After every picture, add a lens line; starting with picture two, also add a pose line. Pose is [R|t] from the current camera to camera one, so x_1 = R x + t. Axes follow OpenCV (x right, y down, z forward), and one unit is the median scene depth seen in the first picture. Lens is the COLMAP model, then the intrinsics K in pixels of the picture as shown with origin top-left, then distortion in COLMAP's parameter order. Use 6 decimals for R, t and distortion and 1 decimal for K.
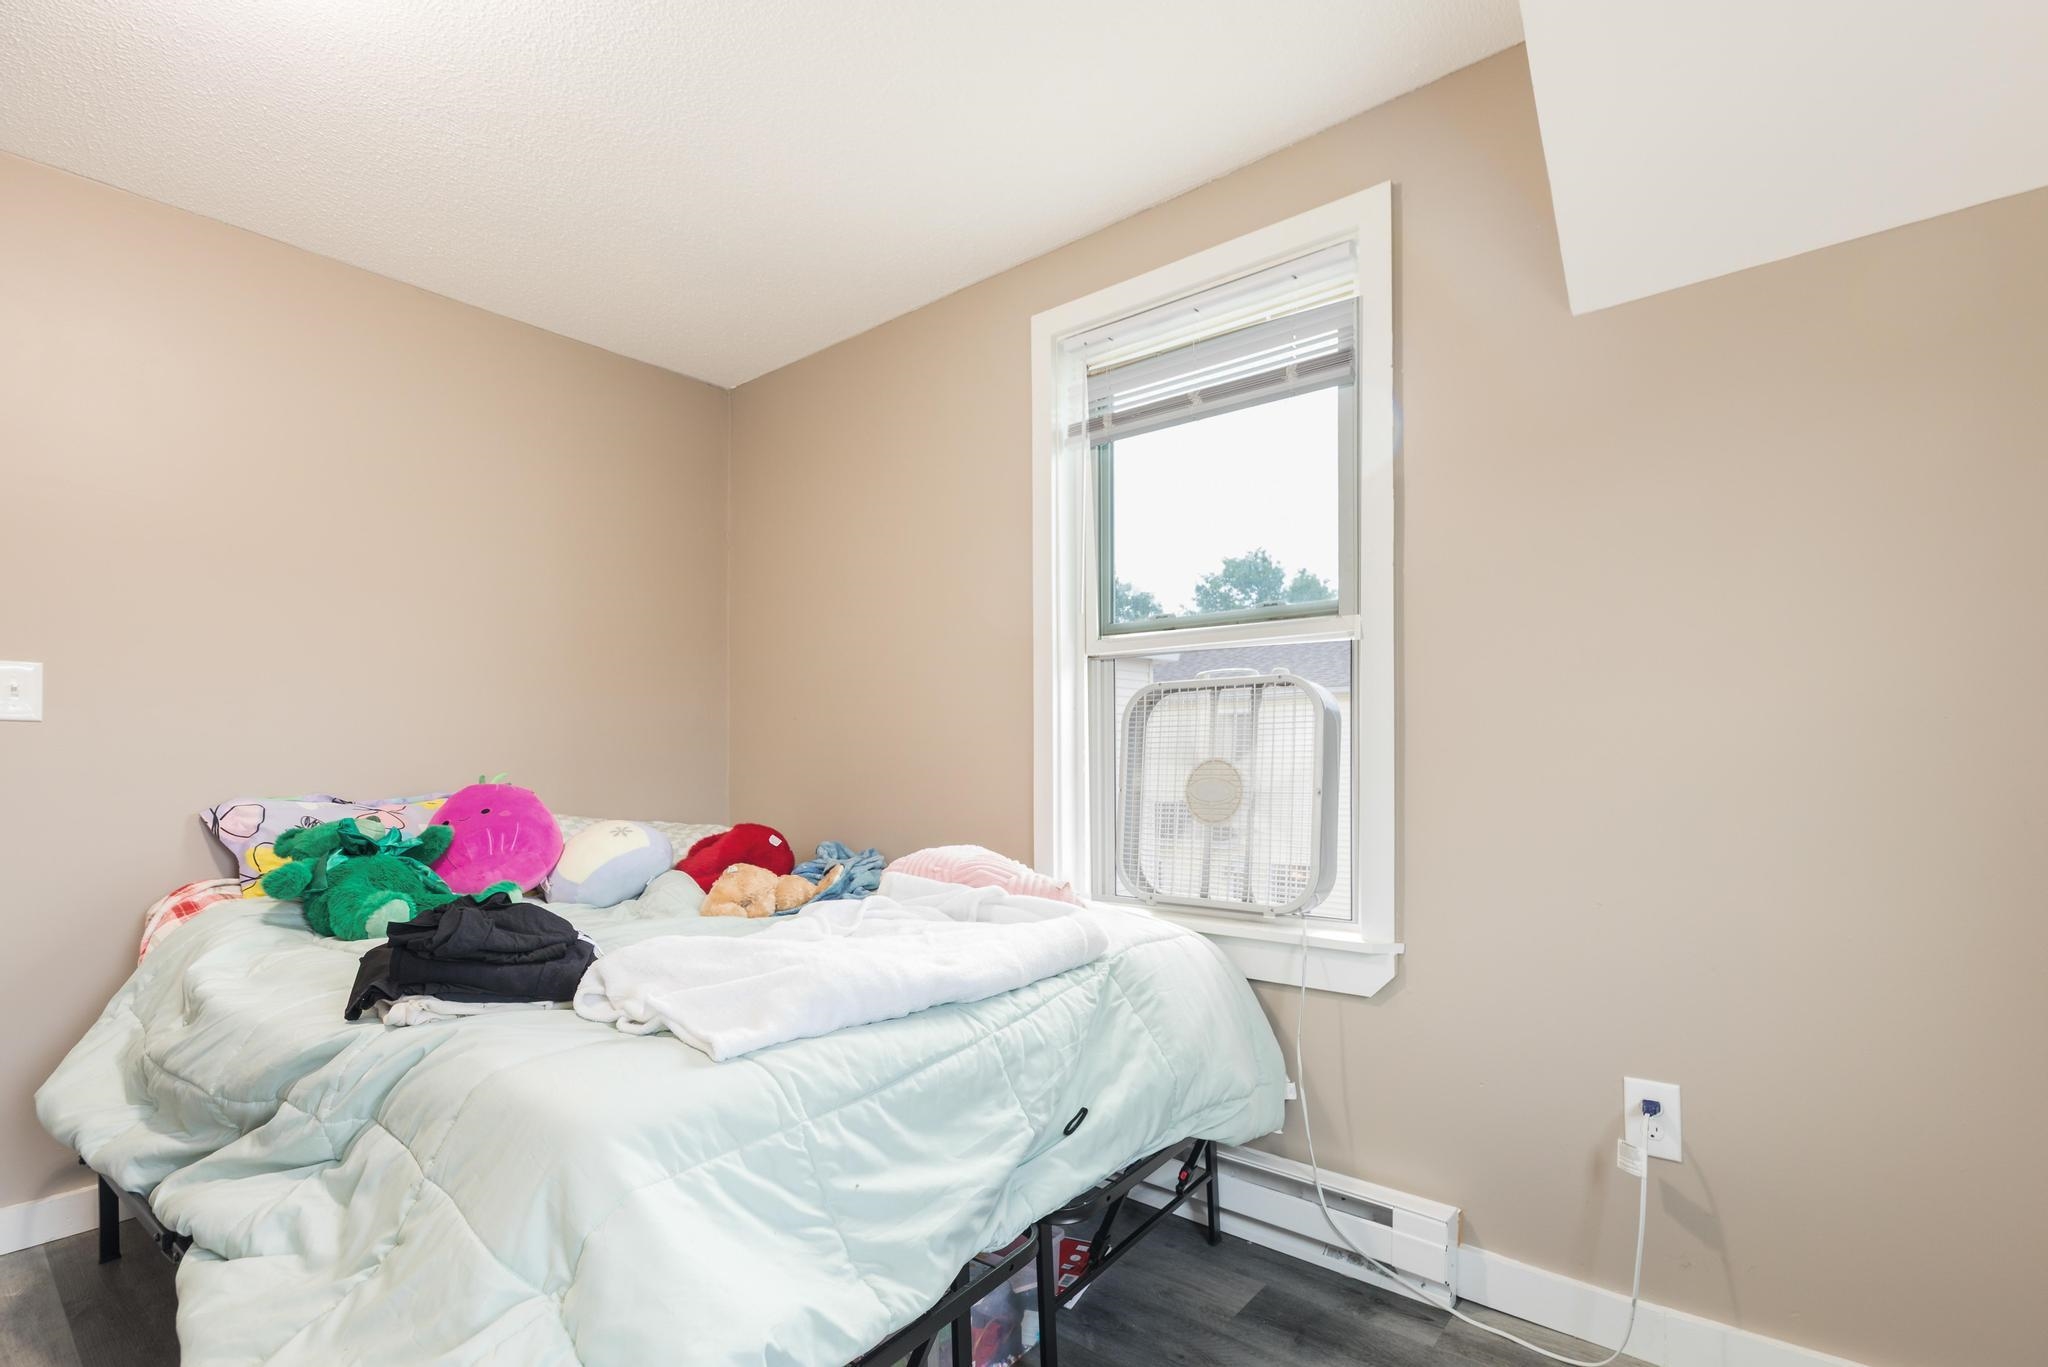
lens RADIAL K [[953.9, 0, 1049.2], [0, 953.9, 758.5], [0, 0, 1]] dist [0.001500, -0.000022]
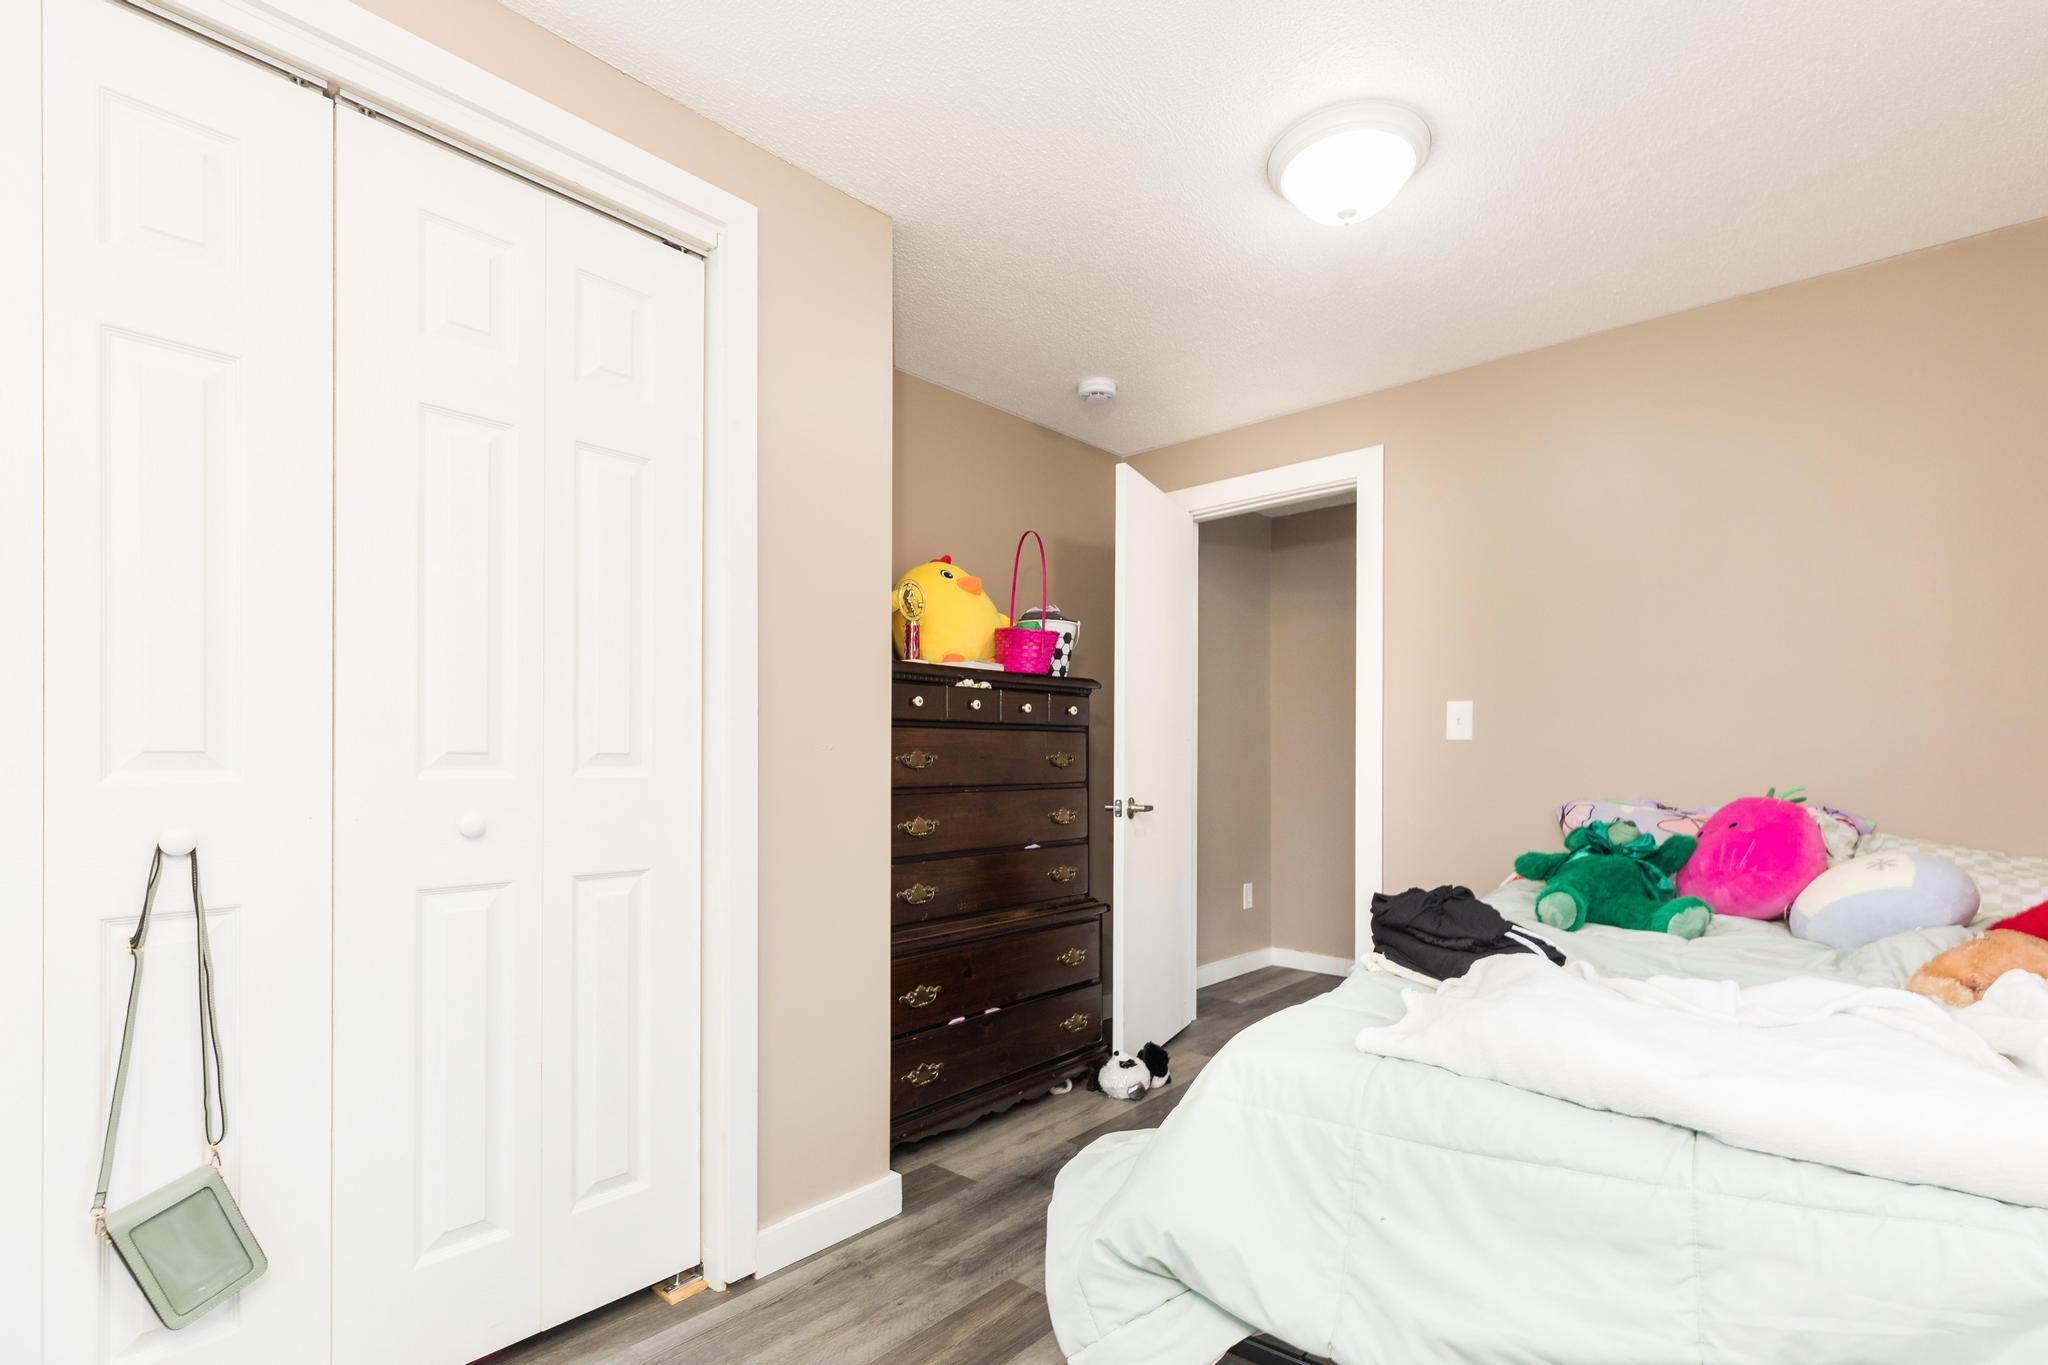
lens RADIAL K [[953.9, 0, 1049.2], [0, 953.9, 757.5], [0, 0, 1]] dist [0.001500, -0.000022]
pose [[-0.031370, 0.004471, -0.999498, 0.645465], [-0.006179, 0.999970, 0.004667, -0.021345], [0.999489, 0.006322, -0.031342, 0.567676]]
